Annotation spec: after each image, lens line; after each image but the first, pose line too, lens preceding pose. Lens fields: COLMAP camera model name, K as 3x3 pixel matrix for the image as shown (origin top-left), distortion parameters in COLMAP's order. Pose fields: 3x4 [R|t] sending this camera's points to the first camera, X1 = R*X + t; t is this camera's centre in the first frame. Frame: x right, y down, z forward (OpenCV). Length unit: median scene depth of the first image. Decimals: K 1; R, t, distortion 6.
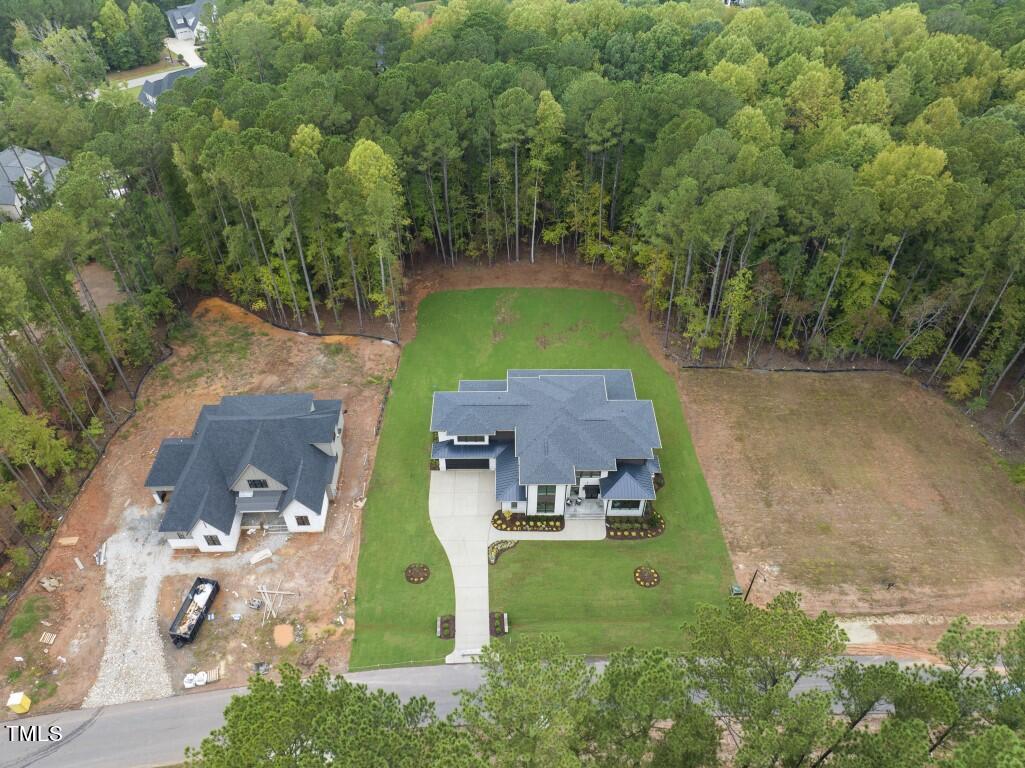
lens RADIAL K [[725.7, 0, 492.1], [0, 725.7, 382.1], [0, 0, 1]] dist [-0.085496, 0.057295]
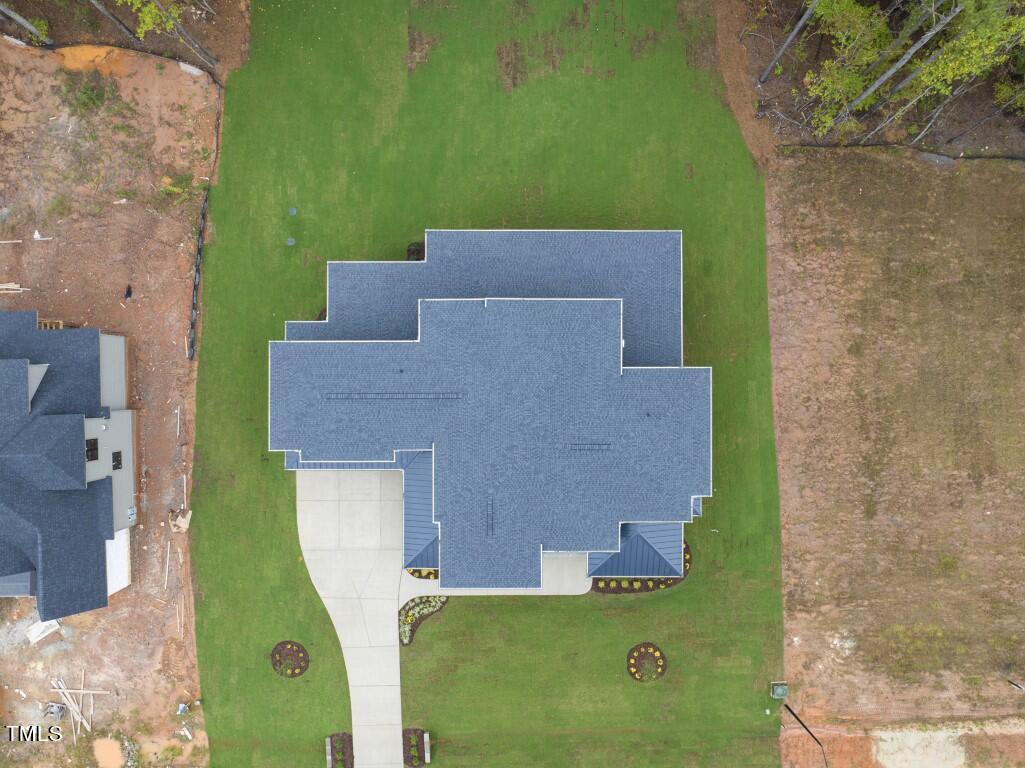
lens RADIAL K [[725.7, 0, 492.1], [0, 725.7, 382.1], [0, 0, 1]] dist [-0.085496, 0.057295]
pose [[0.999942, -0.009481, 0.005159, 0.073569], [0.002751, 0.686066, 0.727535, -0.356844], [-0.010437, -0.727478, 0.686052, 0.722105]]
